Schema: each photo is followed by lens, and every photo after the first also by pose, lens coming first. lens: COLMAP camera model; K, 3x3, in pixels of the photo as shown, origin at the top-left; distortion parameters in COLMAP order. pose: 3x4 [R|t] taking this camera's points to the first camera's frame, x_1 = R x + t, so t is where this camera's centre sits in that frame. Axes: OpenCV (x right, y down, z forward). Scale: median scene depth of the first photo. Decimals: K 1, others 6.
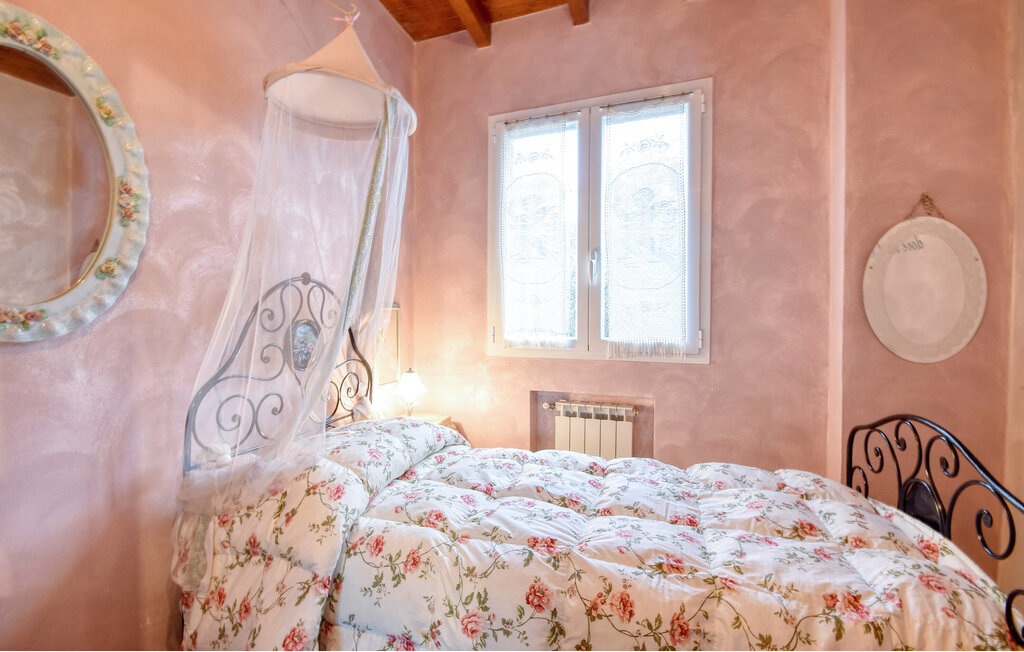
lens RADIAL K [[471.4, 0, 503.5], [0, 471.4, 322.9], [0, 0, 1]] dist [-0.000581, -0.000206]
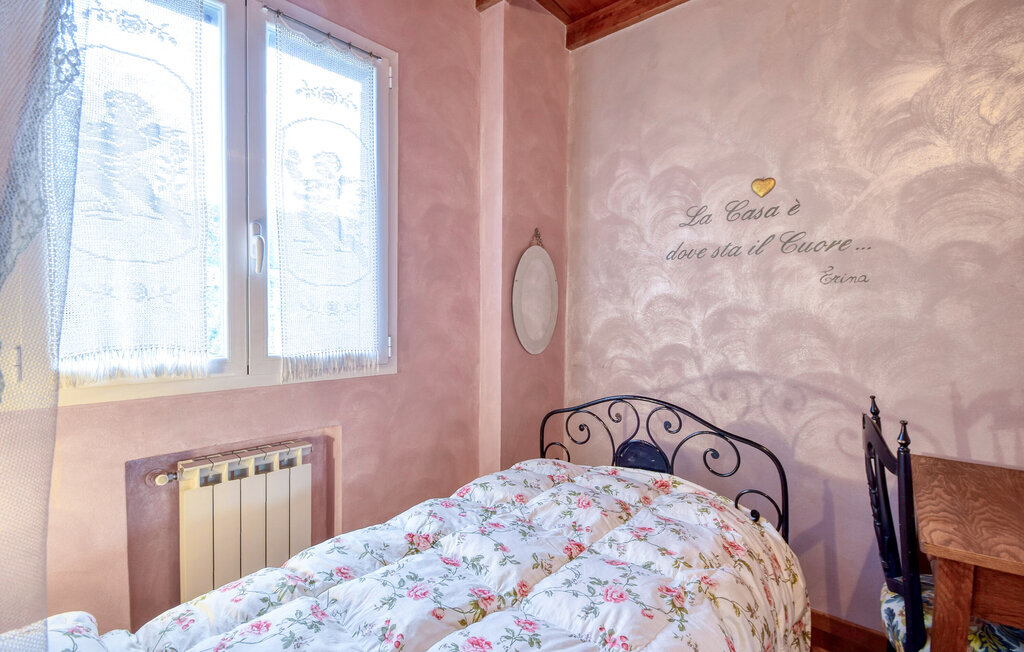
lens RADIAL K [[459.7, 0, 512.0], [0, 459.7, 326.0], [0, 0, 1]] dist [0.003292, -0.010791]
pose [[0.378808, -0.025720, 0.925118, -0.292692], [0.002379, 0.999638, 0.026818, -0.026089], [-0.925472, -0.007958, 0.378732, 0.463711]]
